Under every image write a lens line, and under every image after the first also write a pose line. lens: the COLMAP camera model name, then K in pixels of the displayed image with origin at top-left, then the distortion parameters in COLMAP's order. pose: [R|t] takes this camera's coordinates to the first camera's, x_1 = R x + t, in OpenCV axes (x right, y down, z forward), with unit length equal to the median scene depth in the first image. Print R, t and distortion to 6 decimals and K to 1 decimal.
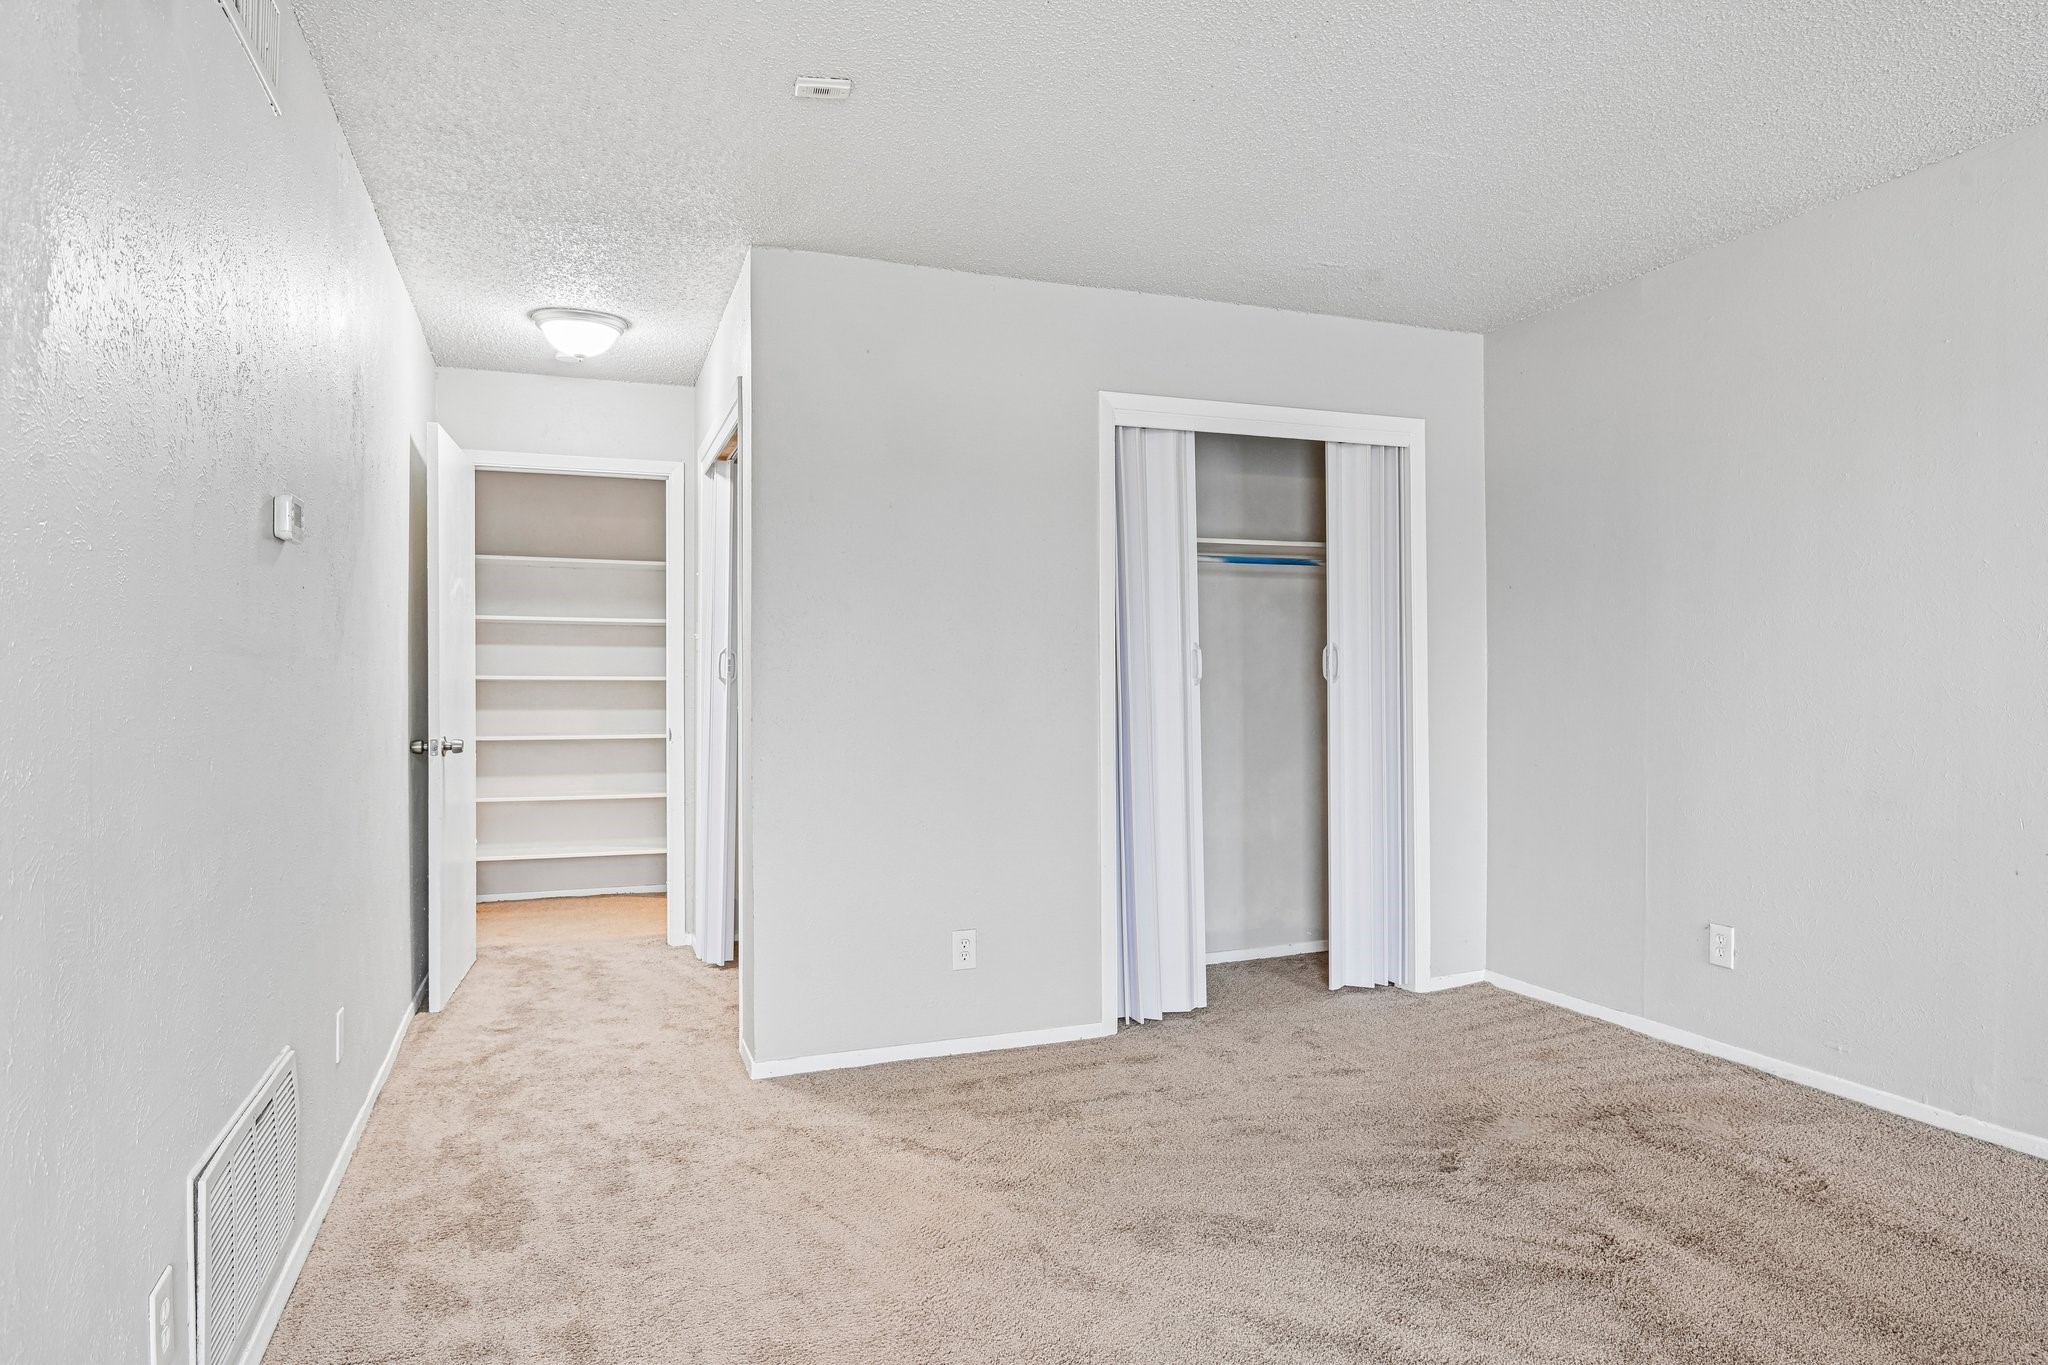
lens RADIAL K [[1146.4, 0, 1025.1], [0, 1146.4, 674.4], [0, 0, 1]] dist [-0.019222, -0.002913]
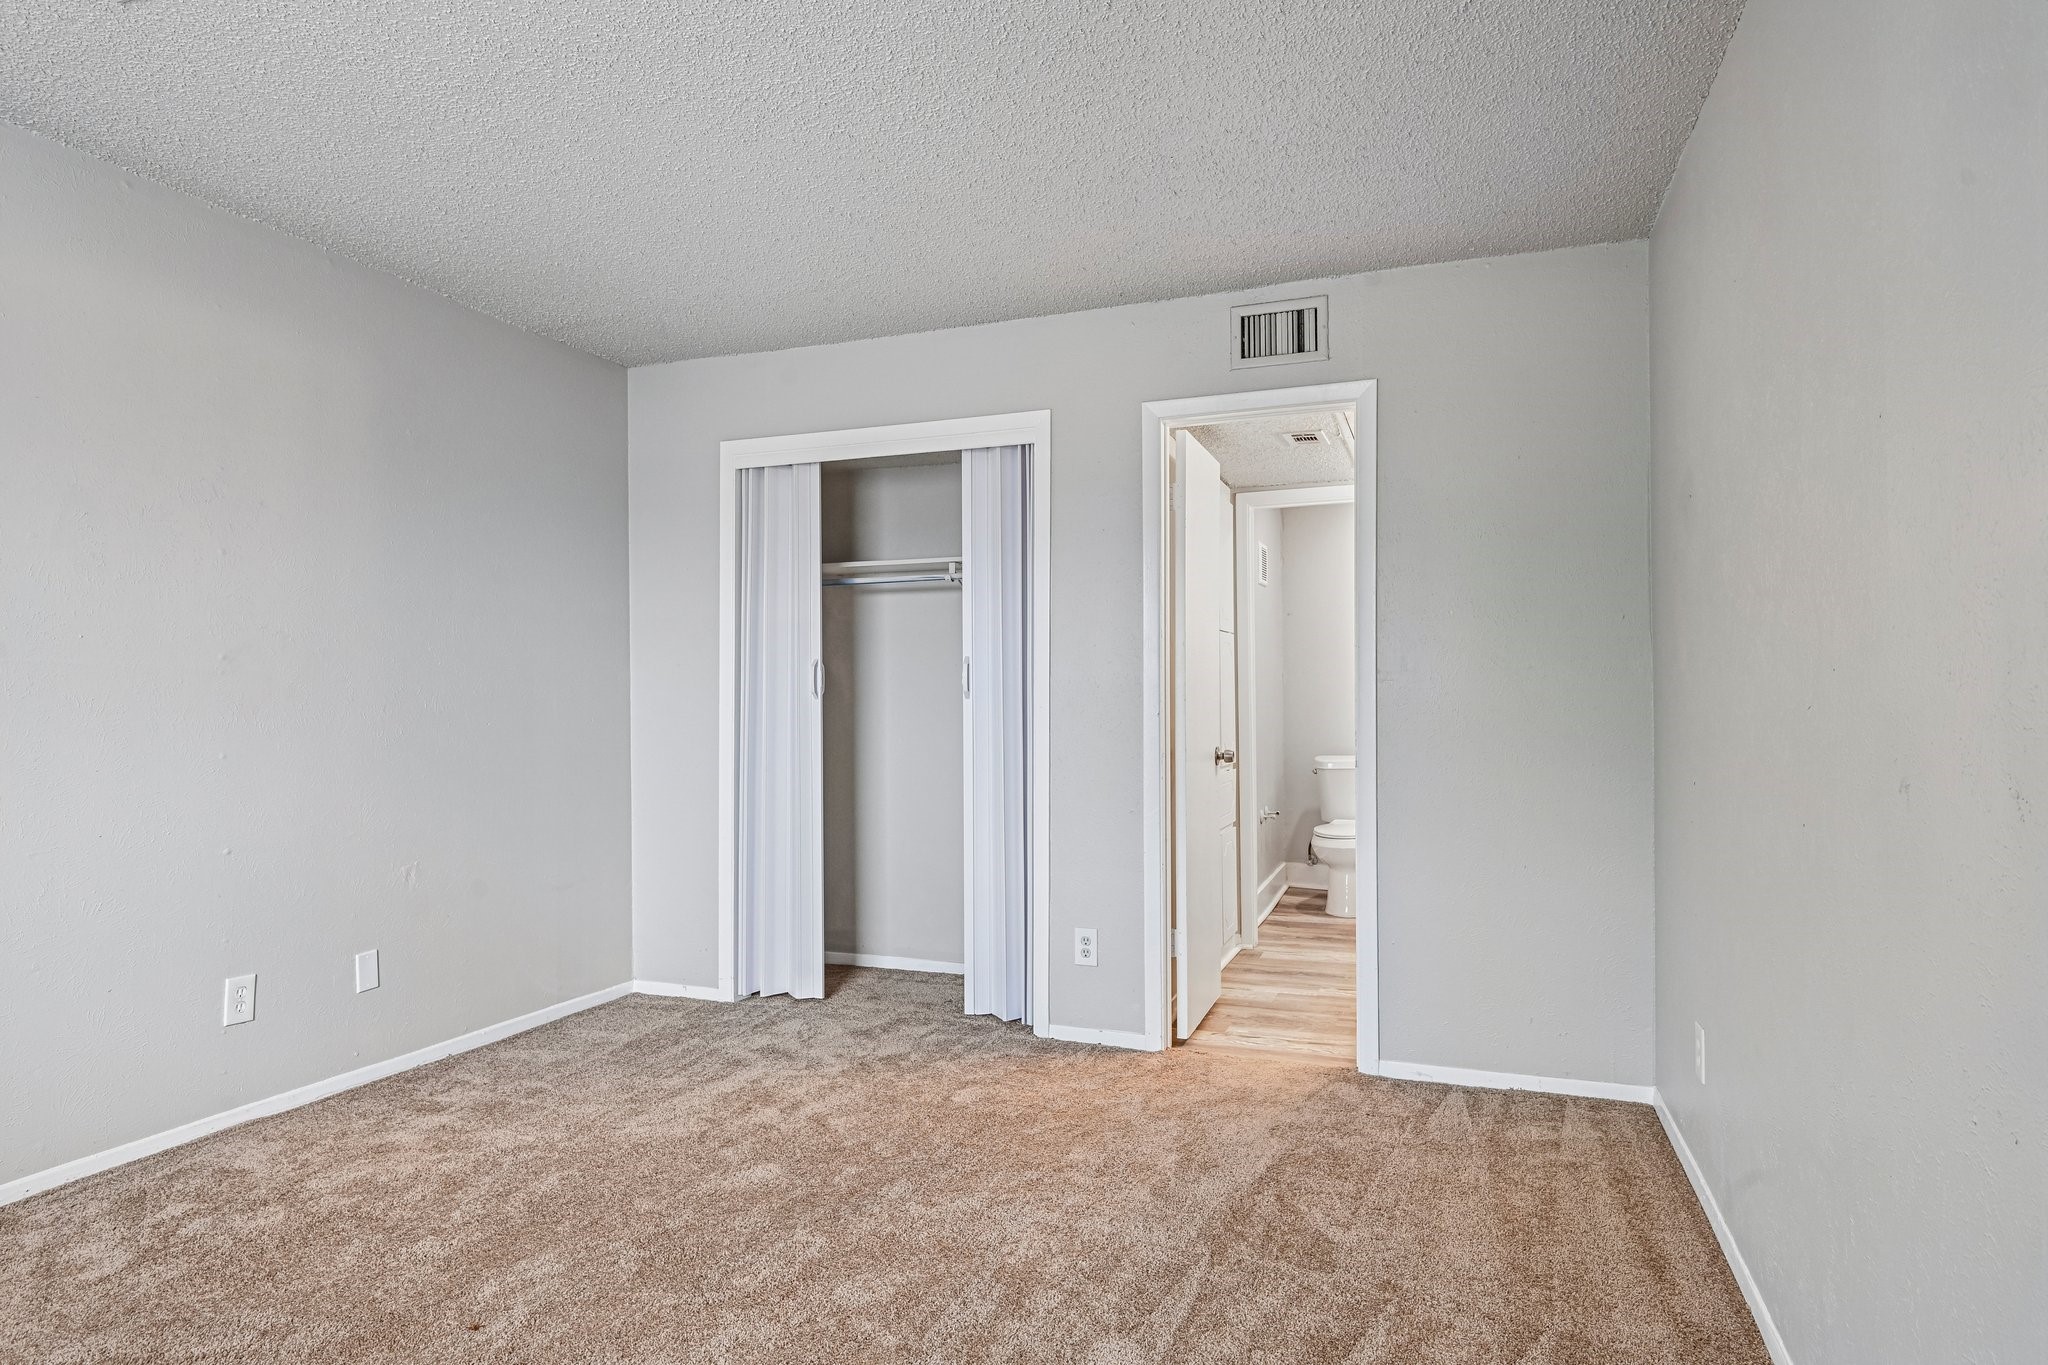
lens RADIAL K [[1146.4, 0, 1035.7], [0, 1146.4, 673.3], [0, 0, 1]] dist [-0.019222, -0.002913]
pose [[0.742955, 0.002943, -0.669335, 0.951086], [-0.001107, 0.999994, 0.003167, -0.016390], [0.669341, -0.001612, 0.742954, 0.315255]]
